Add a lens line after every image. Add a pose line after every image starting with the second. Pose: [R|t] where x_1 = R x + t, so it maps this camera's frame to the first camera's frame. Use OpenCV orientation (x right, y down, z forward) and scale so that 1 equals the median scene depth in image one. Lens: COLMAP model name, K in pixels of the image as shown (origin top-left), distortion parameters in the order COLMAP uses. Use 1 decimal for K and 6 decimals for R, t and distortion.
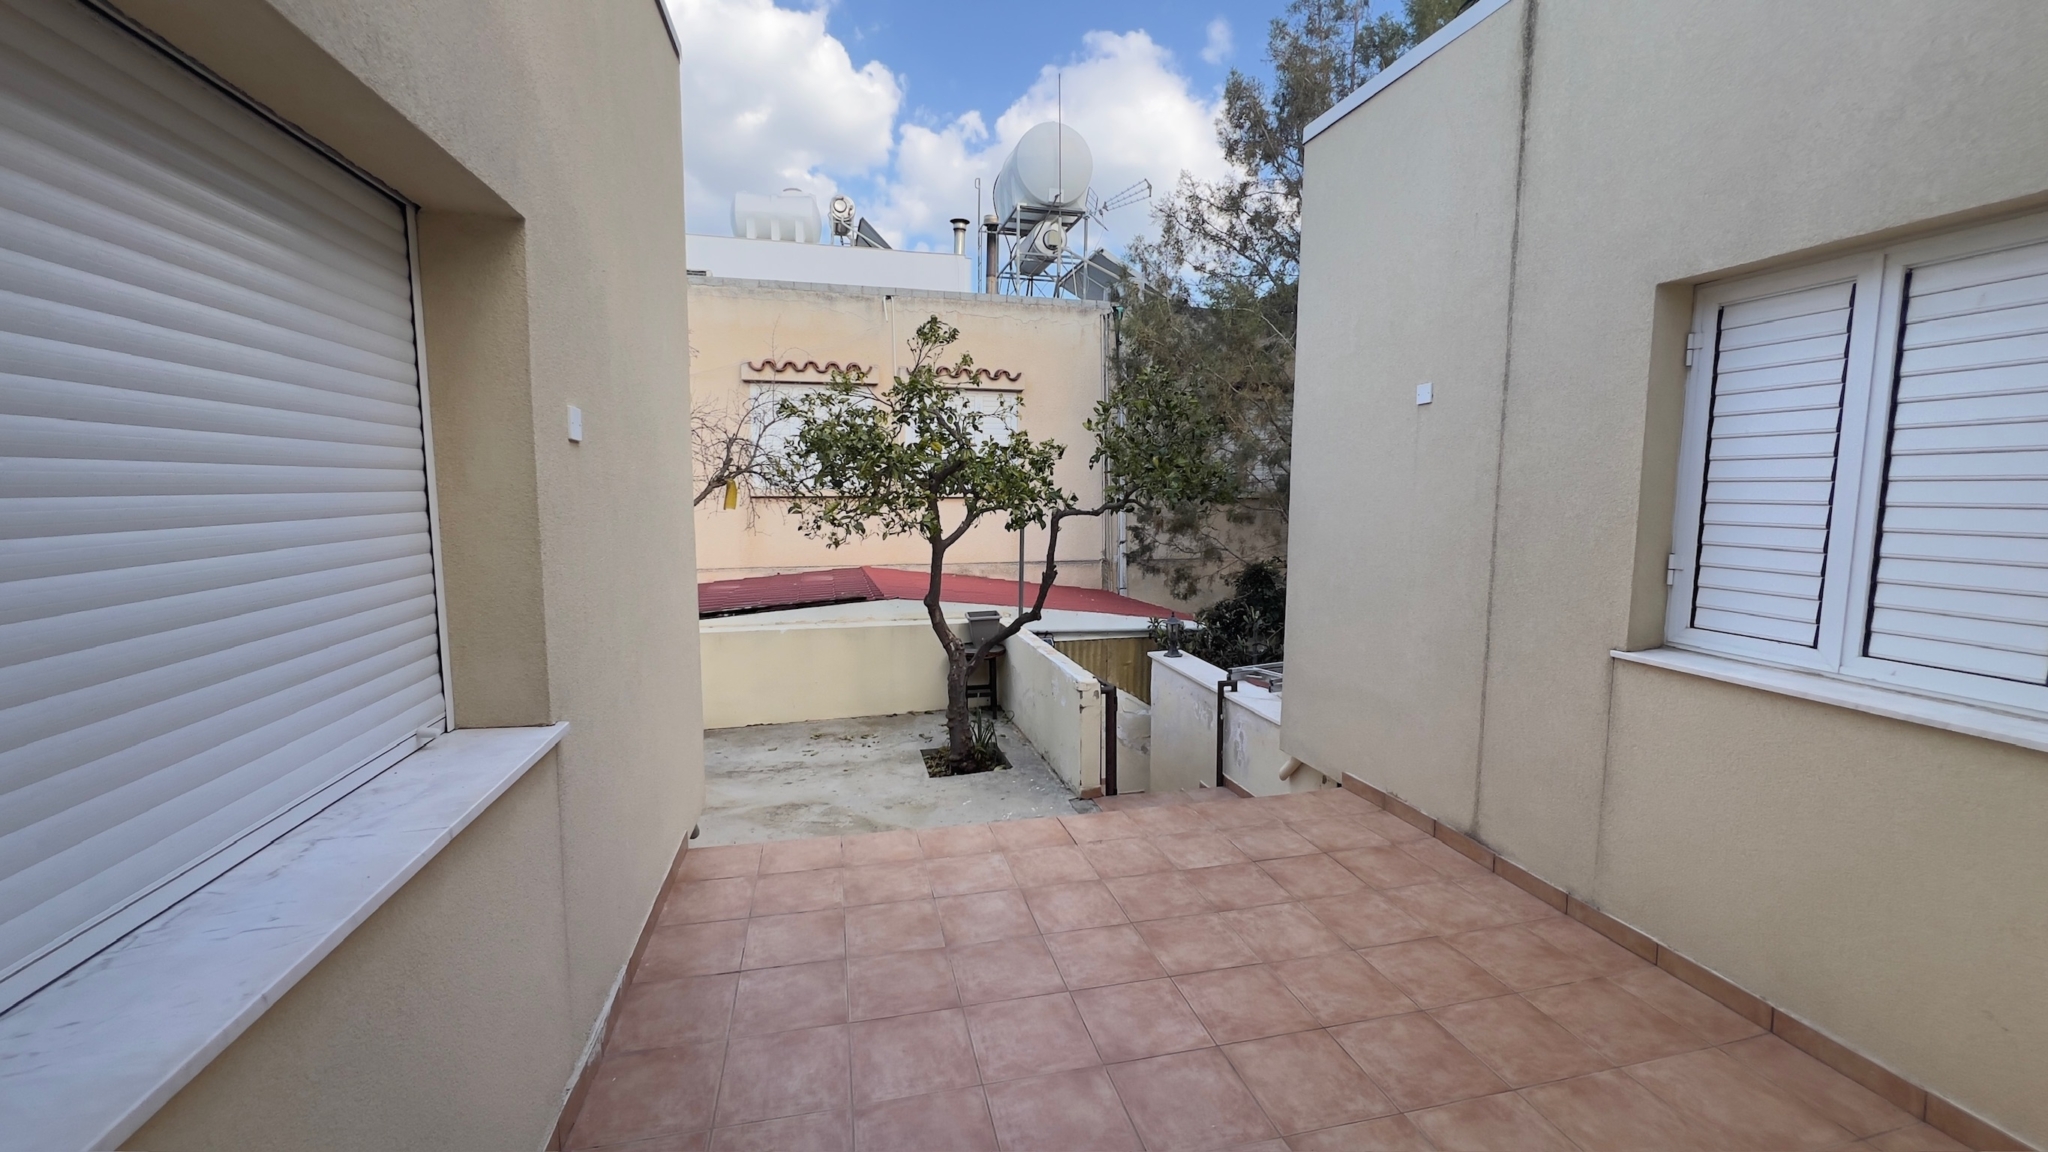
lens RADIAL K [[821.0, 0, 1020.2], [0, 821.0, 572.4], [0, 0, 1]] dist [-0.000477, -0.000004]
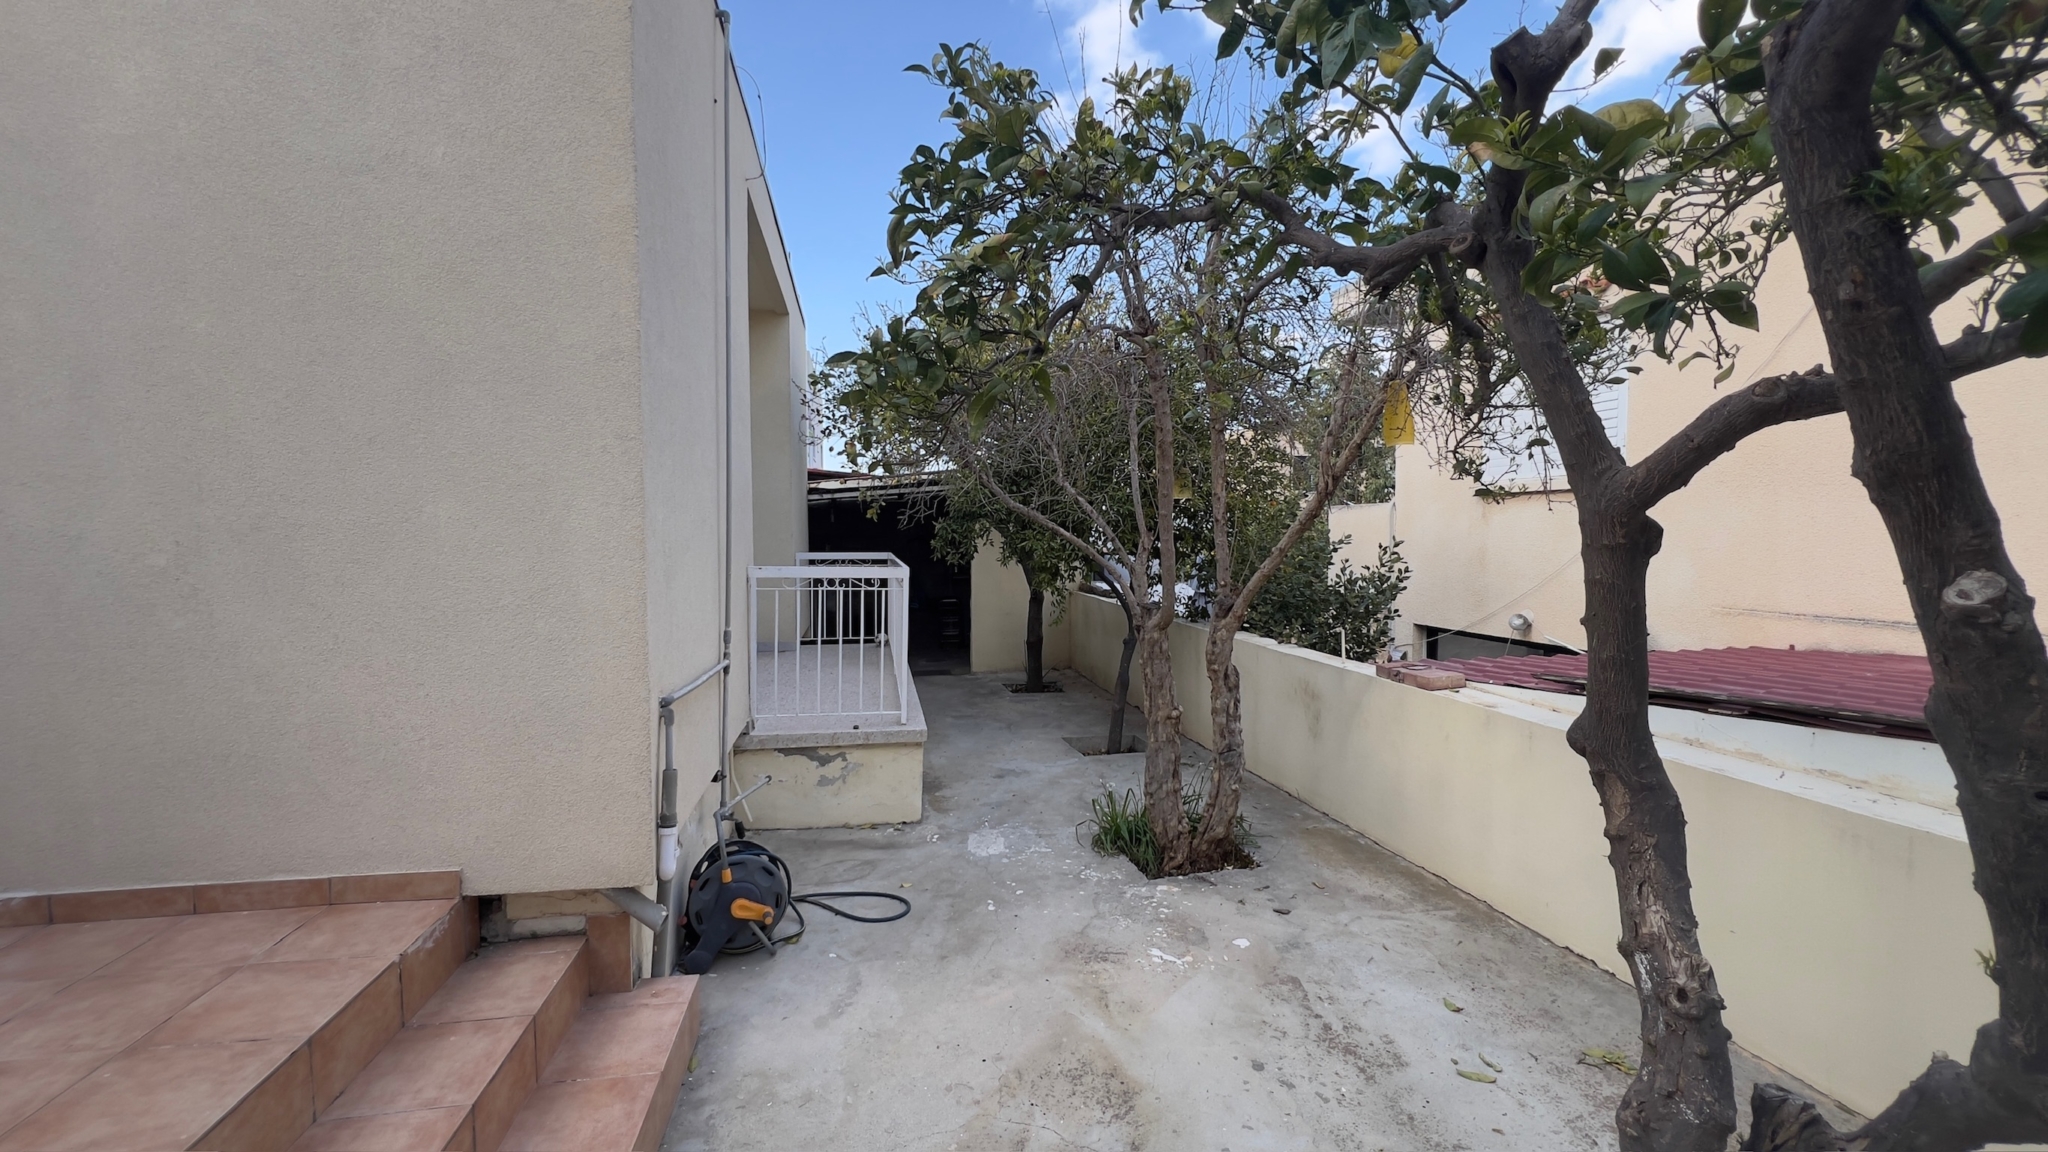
lens RADIAL K [[821.0, 0, 1020.2], [0, 821.0, 572.4], [0, 0, 1]] dist [-0.000477, -0.000004]
pose [[-0.042598, 0.052851, -0.997693, 0.131160], [-0.107972, 0.992508, 0.057187, -0.009561], [0.993241, 0.110159, -0.036573, 0.828441]]
